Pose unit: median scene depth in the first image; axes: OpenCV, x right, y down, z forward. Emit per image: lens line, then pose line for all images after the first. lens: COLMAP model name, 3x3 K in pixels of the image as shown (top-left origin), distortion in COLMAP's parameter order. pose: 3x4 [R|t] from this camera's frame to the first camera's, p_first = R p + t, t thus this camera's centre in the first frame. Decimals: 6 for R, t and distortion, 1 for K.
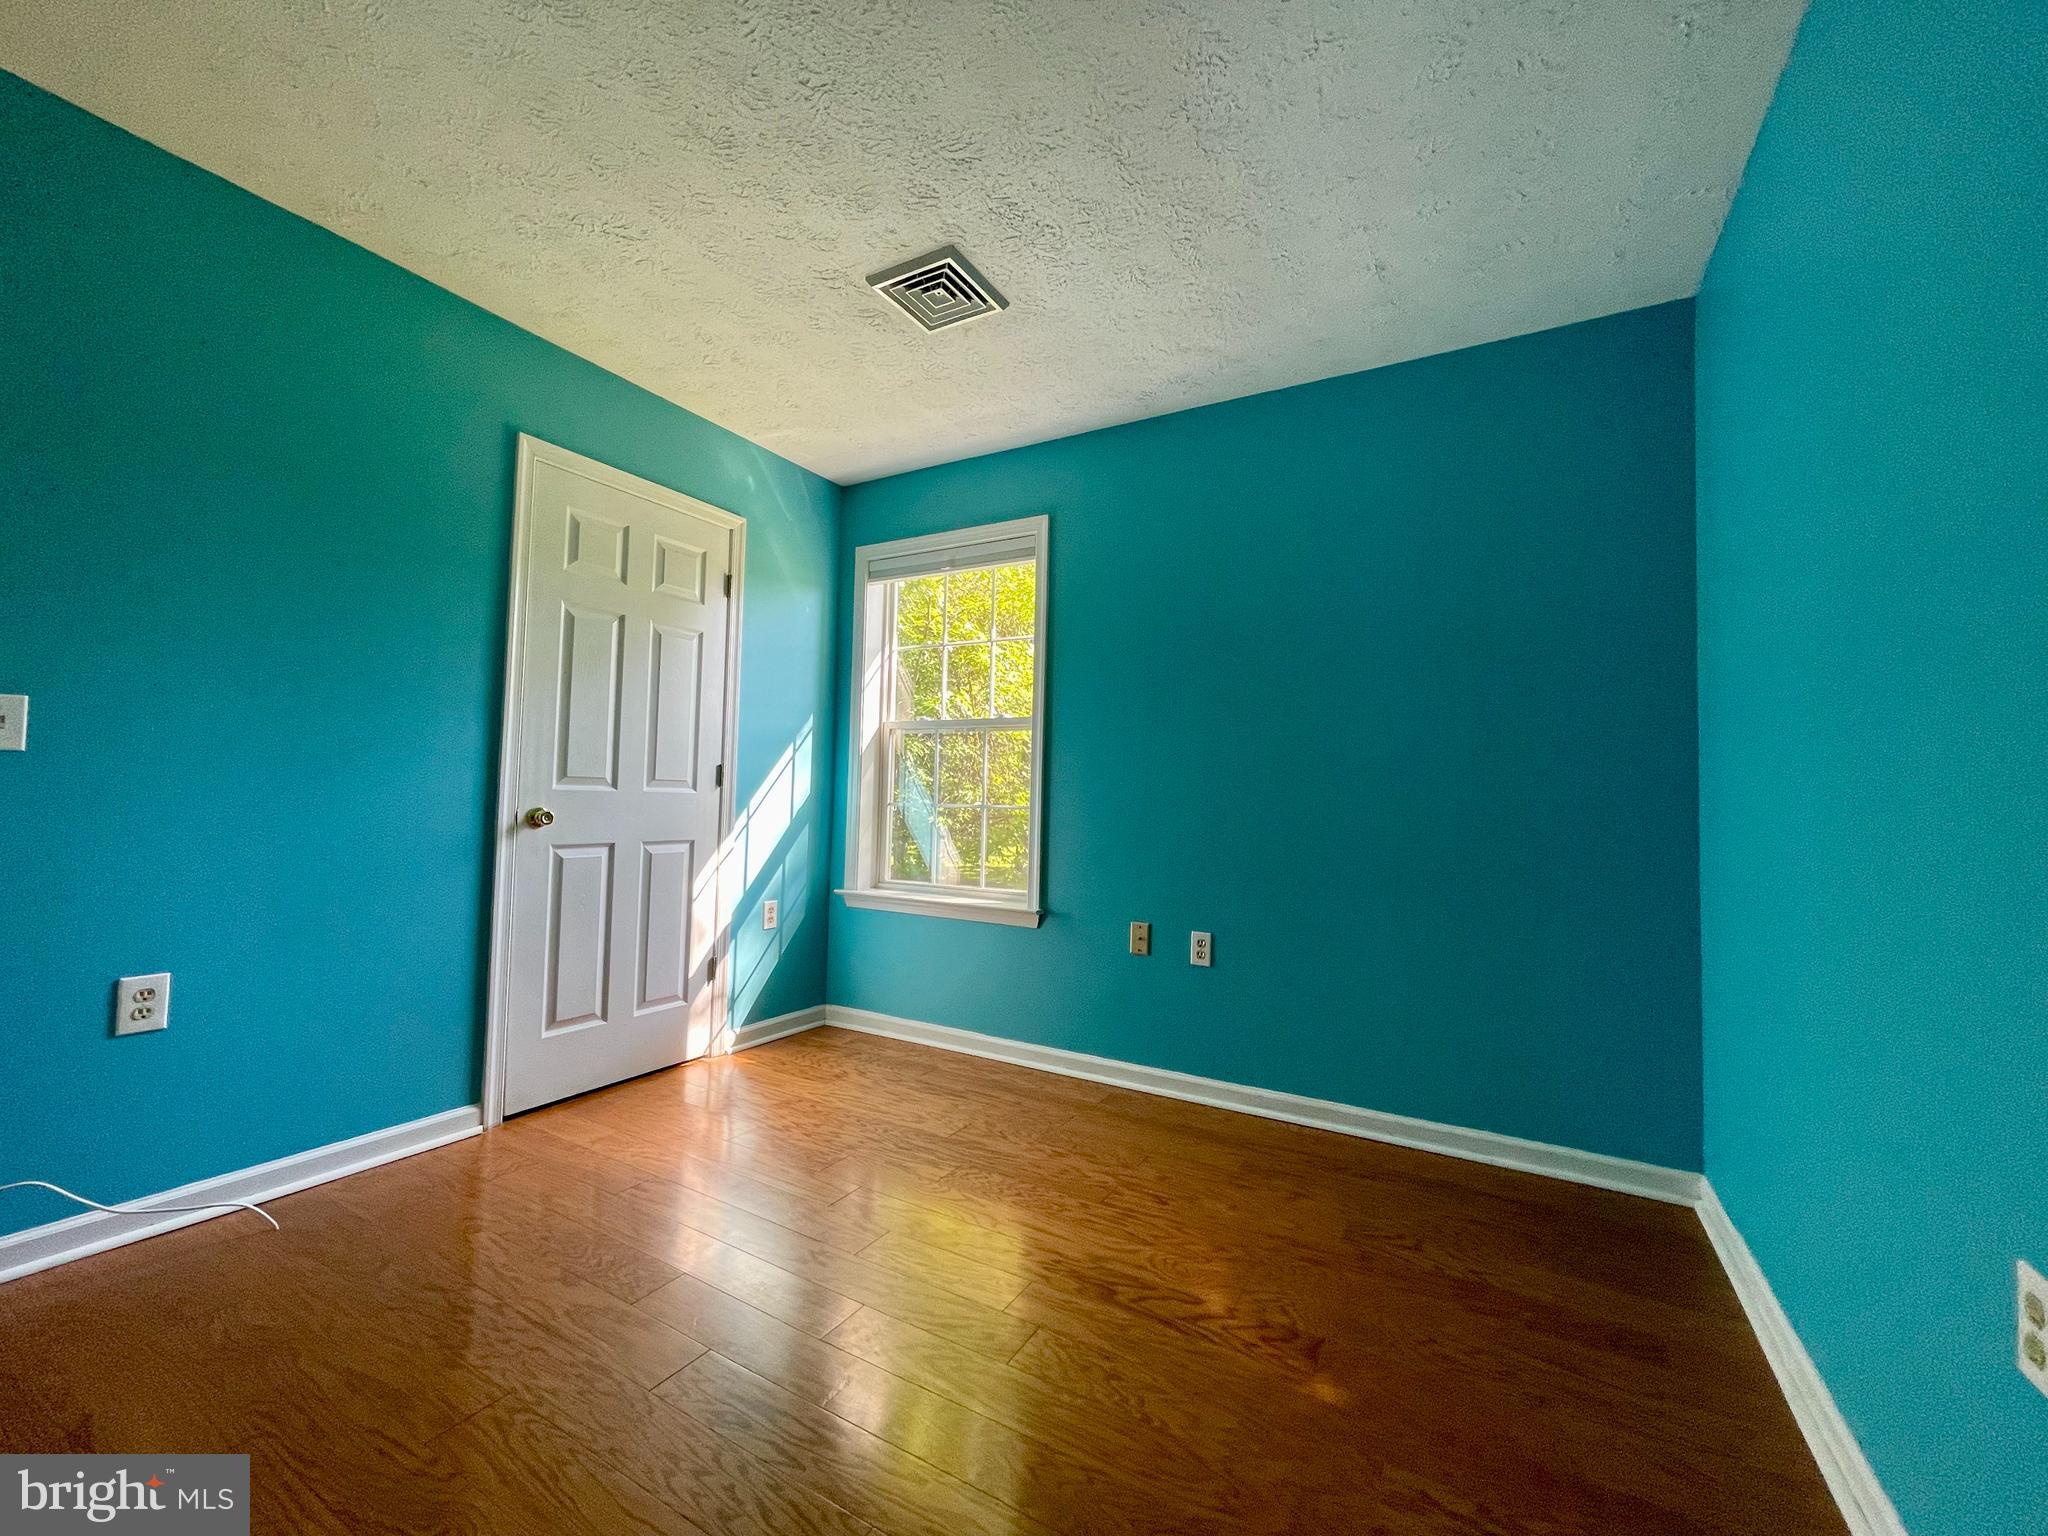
lens RADIAL K [[823.6, 0, 1022.6], [0, 823.6, 761.2], [0, 0, 1]] dist [-0.002346, 0.000245]
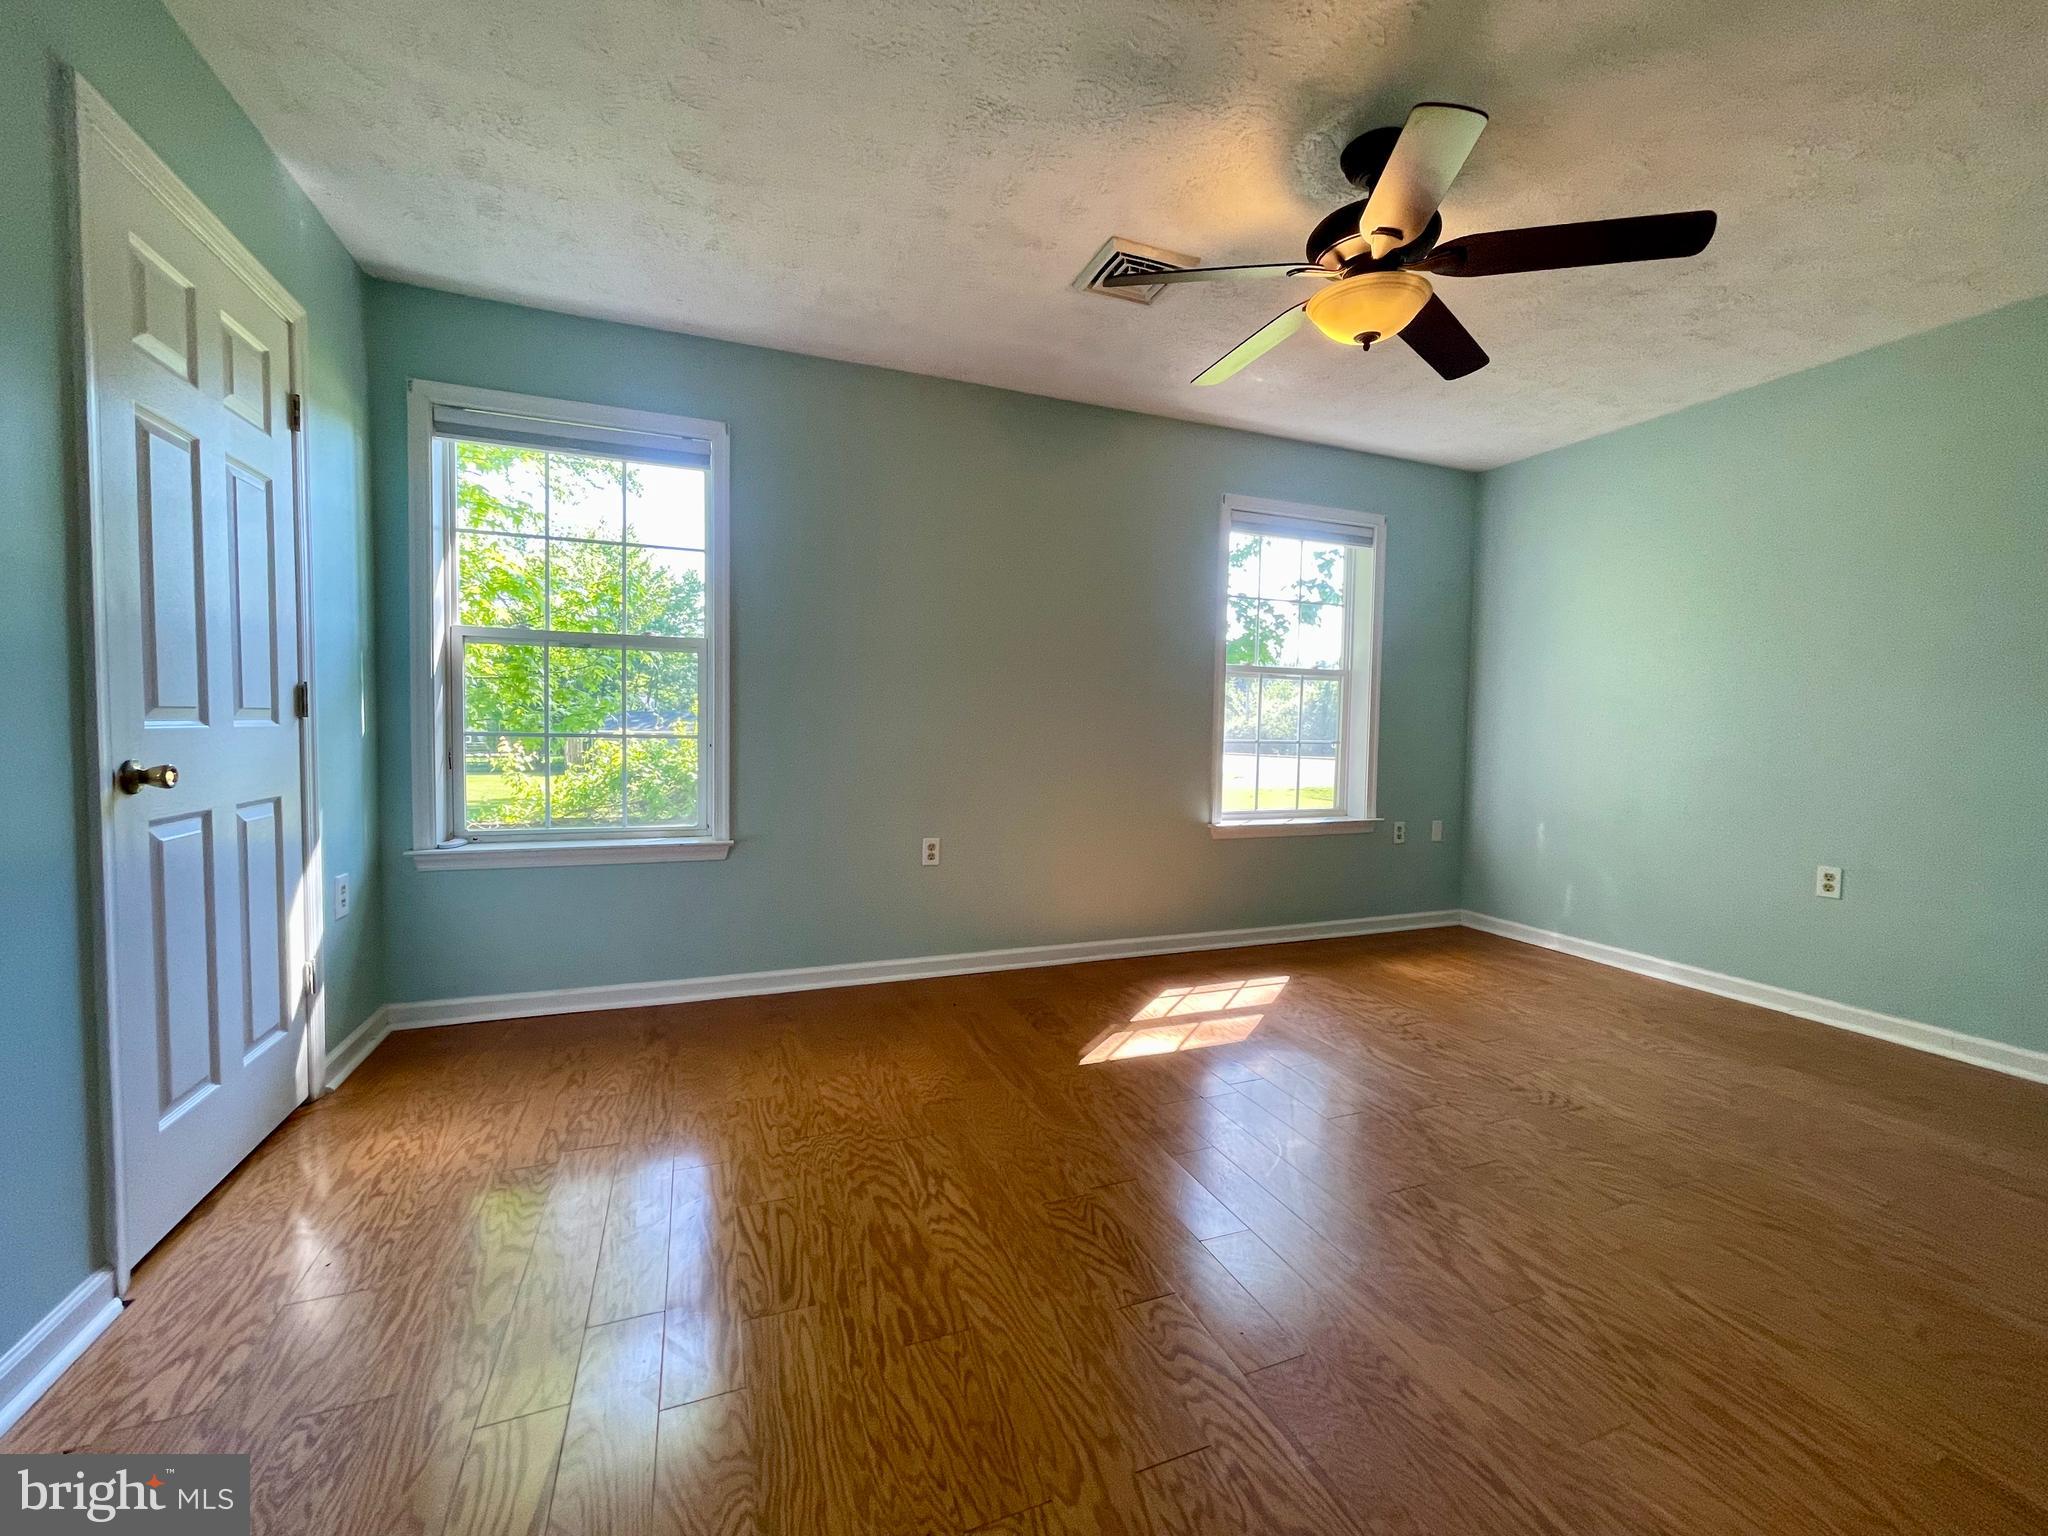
lens RADIAL K [[838.8, 0, 1008.1], [0, 838.8, 766.1], [0, 0, 1]] dist [-0.001400, 0.000069]
pose [[0.647791, -0.051629, 0.760067, -0.574979], [-0.034181, 0.994726, 0.096701, -0.017586], [-0.761051, -0.088622, 0.642610, 0.121271]]
